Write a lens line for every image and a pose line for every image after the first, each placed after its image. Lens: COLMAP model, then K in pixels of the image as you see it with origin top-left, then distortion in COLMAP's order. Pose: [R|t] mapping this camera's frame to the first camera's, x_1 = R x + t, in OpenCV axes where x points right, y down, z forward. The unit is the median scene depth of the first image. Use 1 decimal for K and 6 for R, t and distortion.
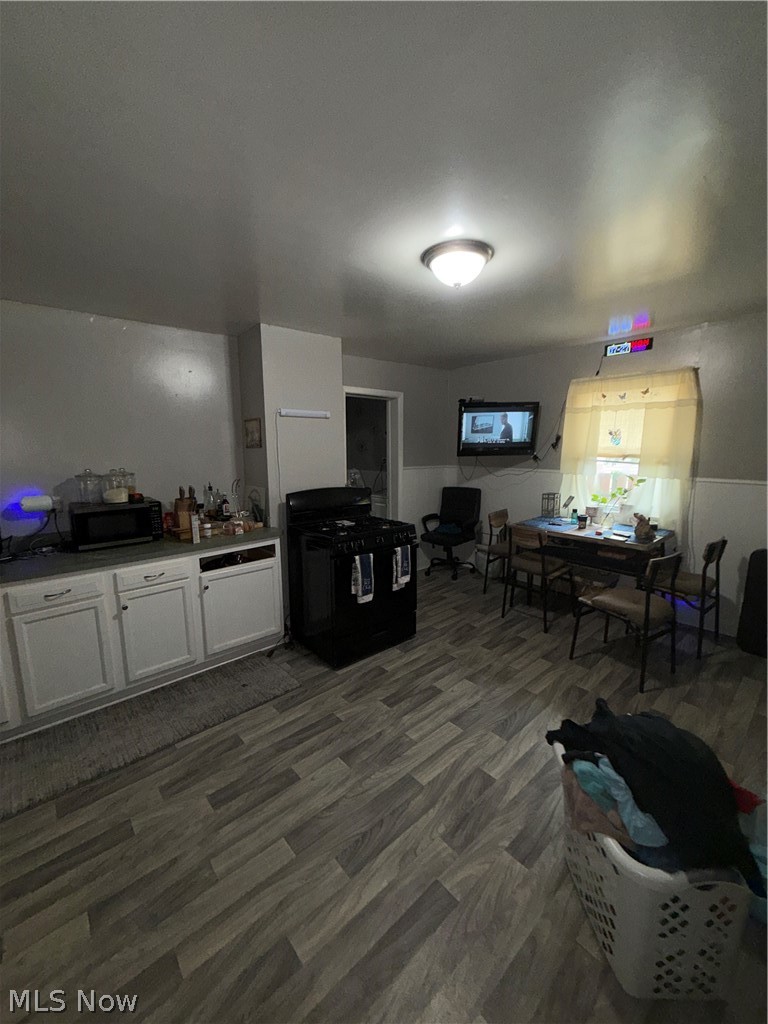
lens RADIAL K [[409.4, 0, 384.6], [0, 409.4, 512.0], [0, 0, 1]] dist [0.000969, 0.001169]
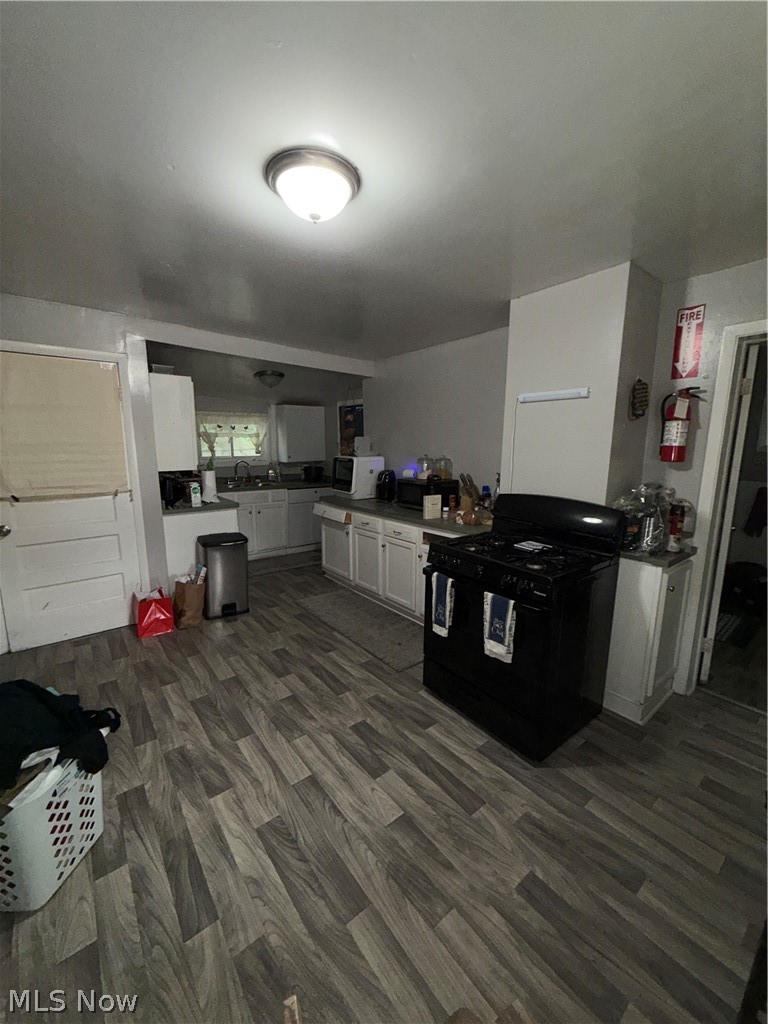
lens RADIAL K [[409.4, 0, 384.5], [0, 409.4, 513.4], [0, 0, 1]] dist [0.000969, 0.001169]
pose [[-0.059131, 0.175180, -0.982759, 0.930371], [-0.165024, 0.969221, 0.182696, -0.179475], [0.984515, 0.172982, -0.028402, 1.162232]]
